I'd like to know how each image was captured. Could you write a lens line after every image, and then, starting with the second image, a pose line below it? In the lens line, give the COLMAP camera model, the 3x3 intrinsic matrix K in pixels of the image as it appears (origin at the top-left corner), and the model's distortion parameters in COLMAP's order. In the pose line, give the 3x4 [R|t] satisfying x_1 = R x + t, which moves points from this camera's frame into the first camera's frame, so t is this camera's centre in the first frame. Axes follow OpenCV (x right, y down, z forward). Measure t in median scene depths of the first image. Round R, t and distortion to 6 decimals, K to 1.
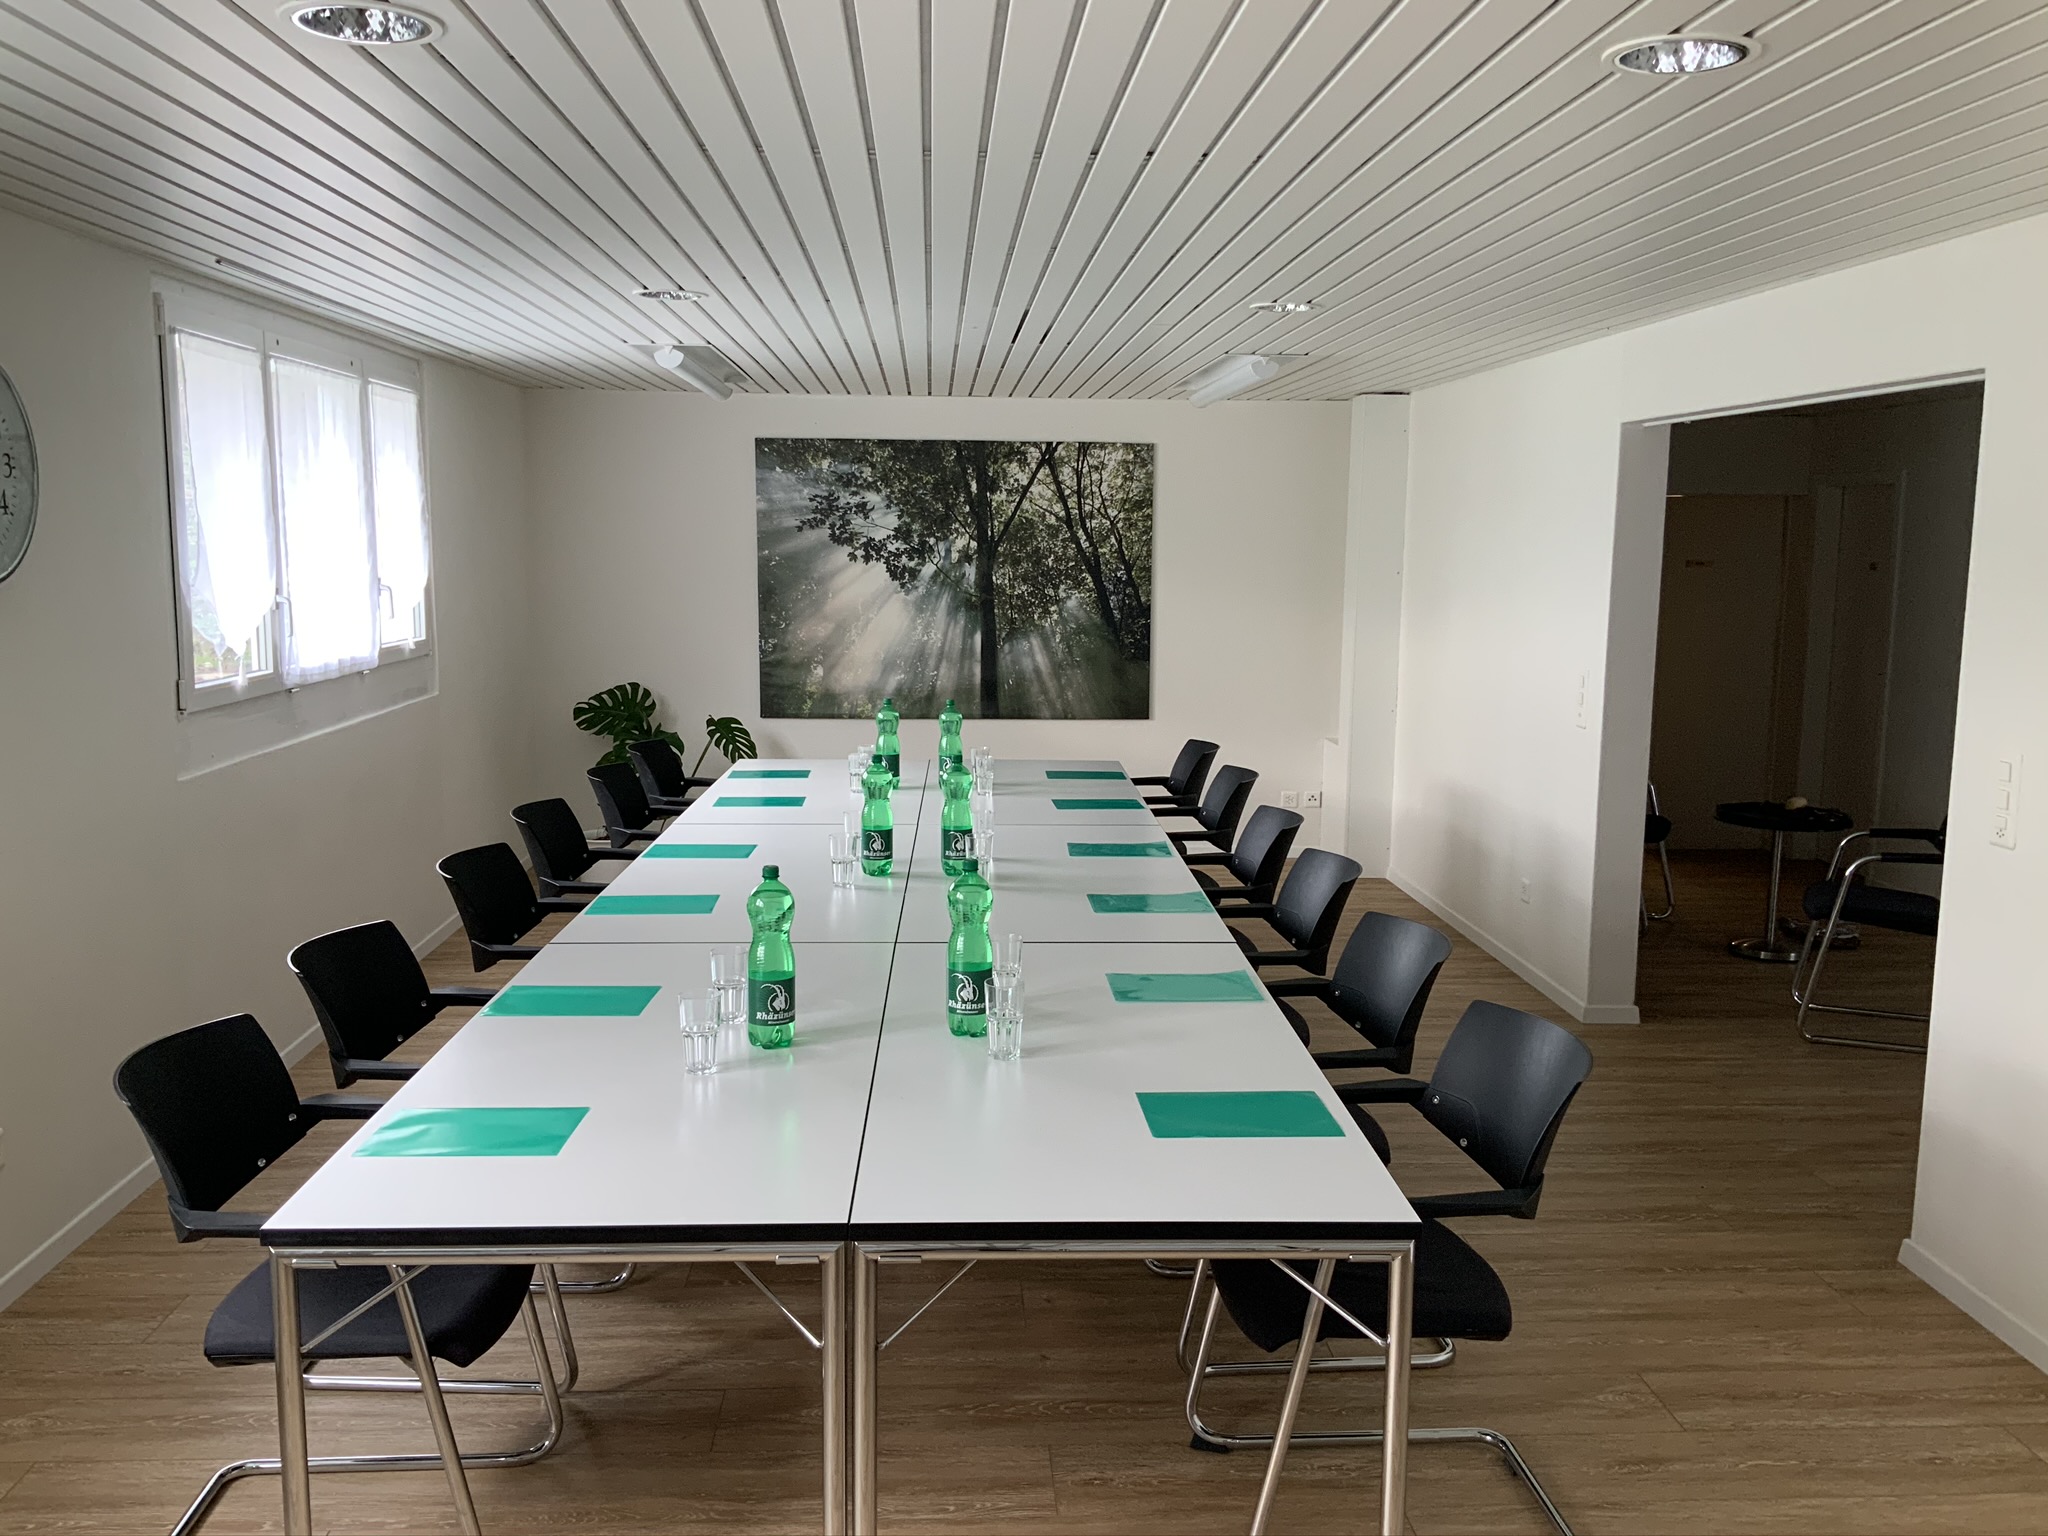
lens RADIAL K [[1671.1, 0, 1024.0], [0, 1671.1, 768.0], [0, 0, 1]] dist [0.075487, -0.073018]
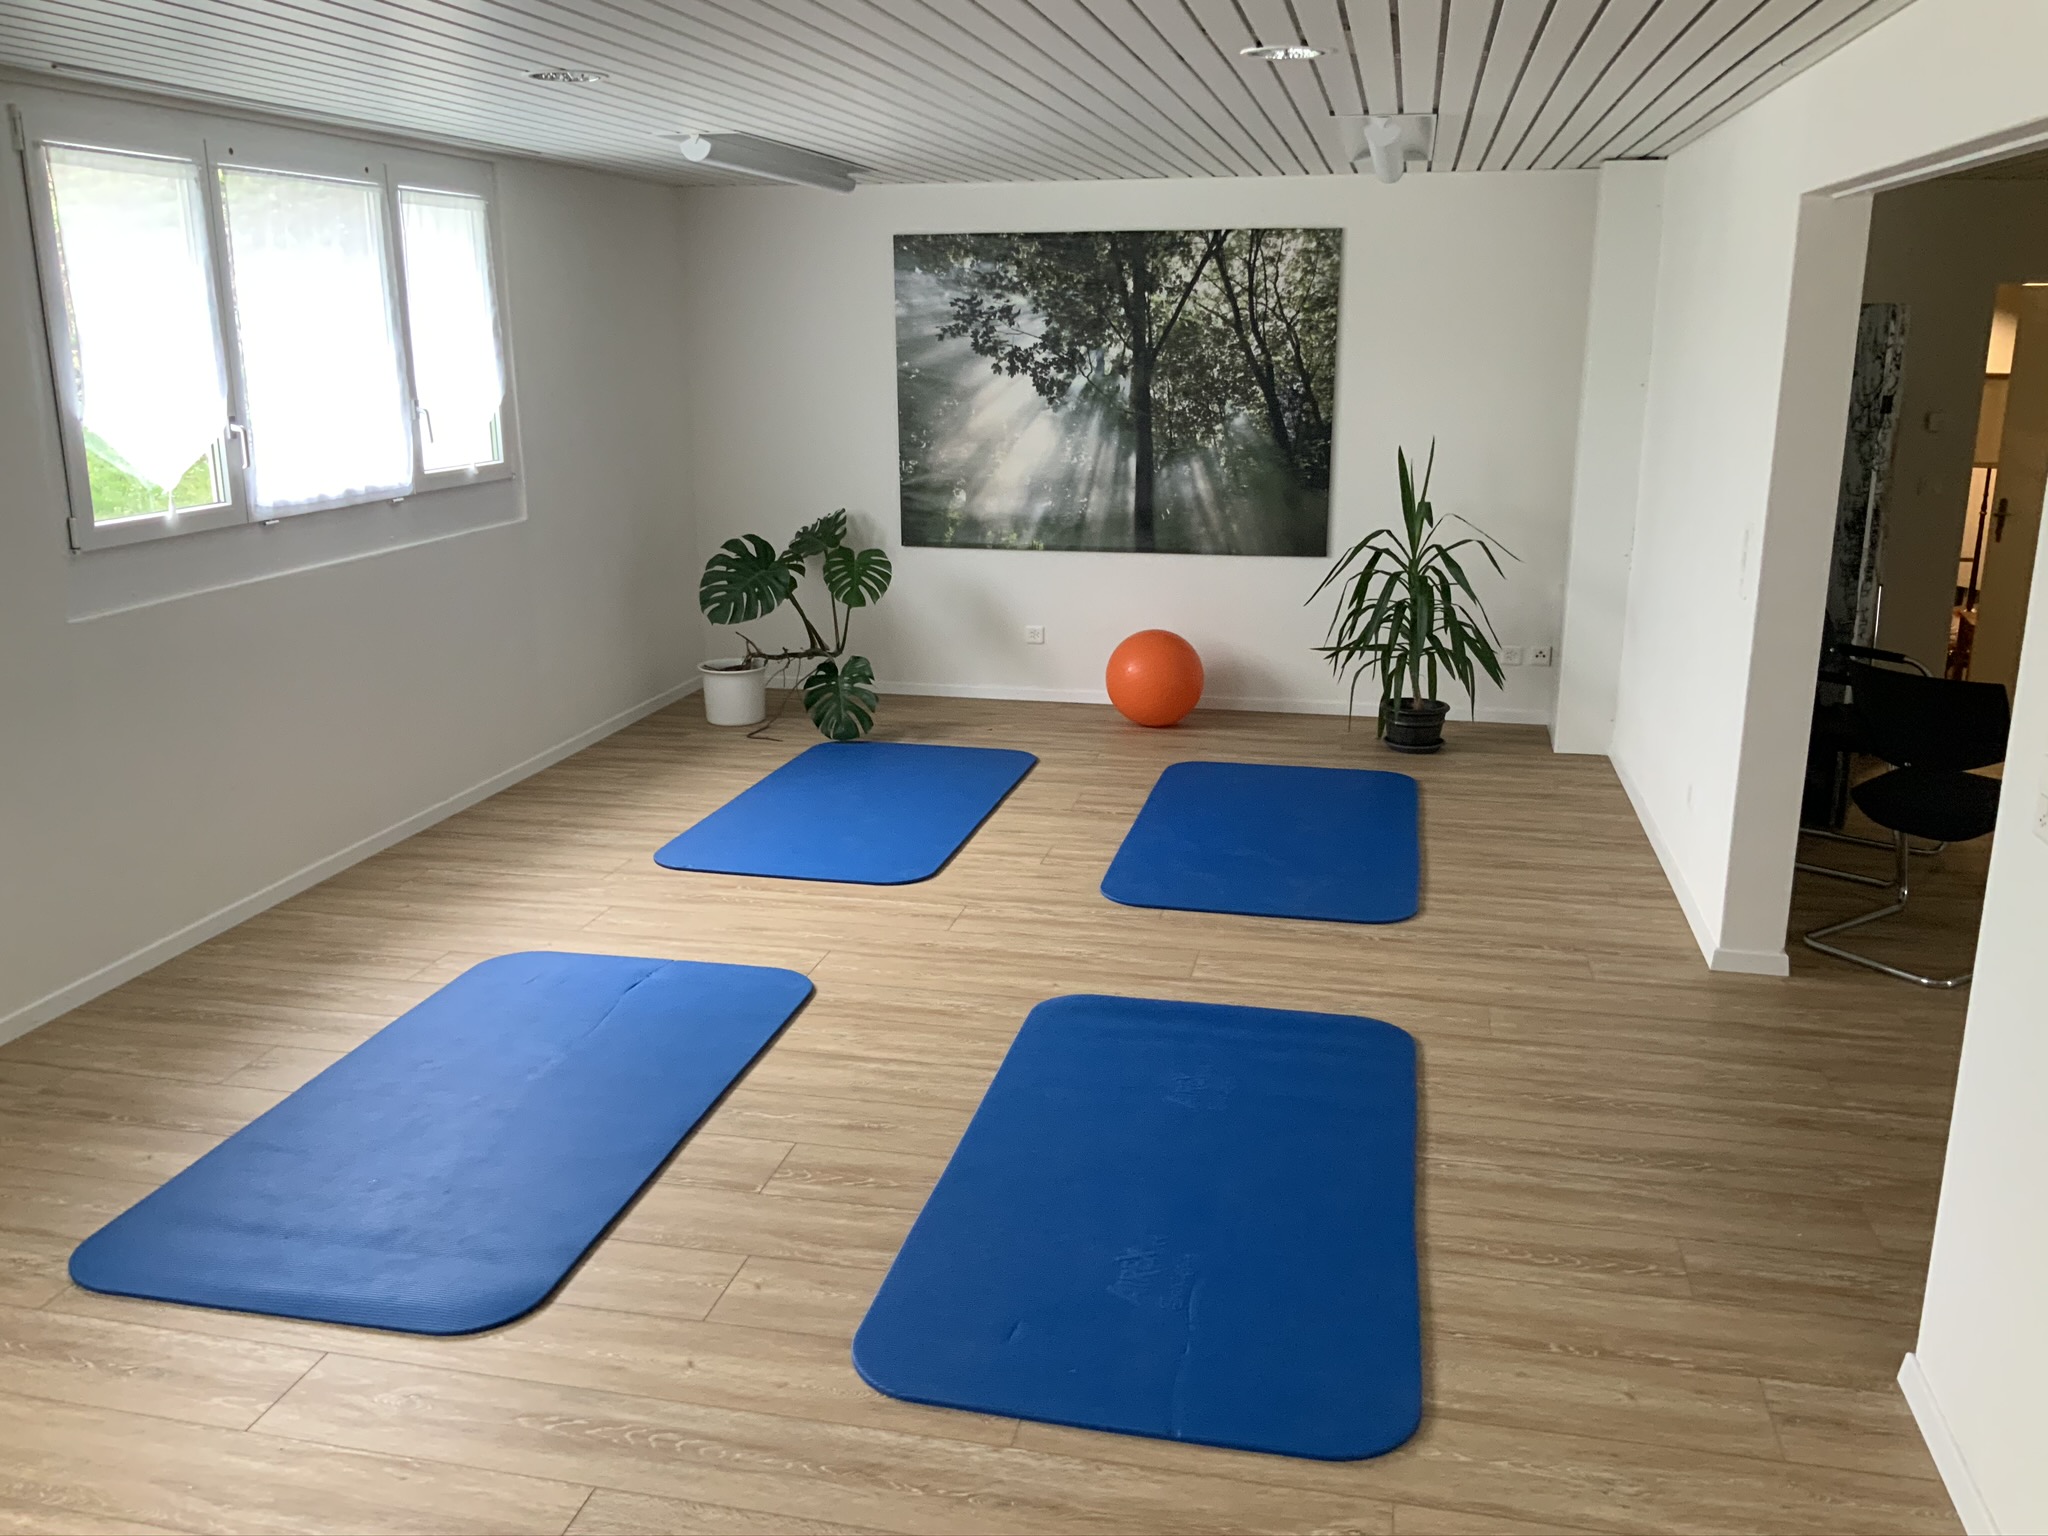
lens RADIAL K [[1671.1, 0, 1024.0], [0, 1671.1, 768.0], [0, 0, 1]] dist [0.075487, -0.073018]
pose [[0.962552, 0.057739, -0.264878, 0.163952], [-0.025039, 0.991814, 0.125209, -0.026041], [0.269940, -0.113888, 0.956118, 0.113612]]
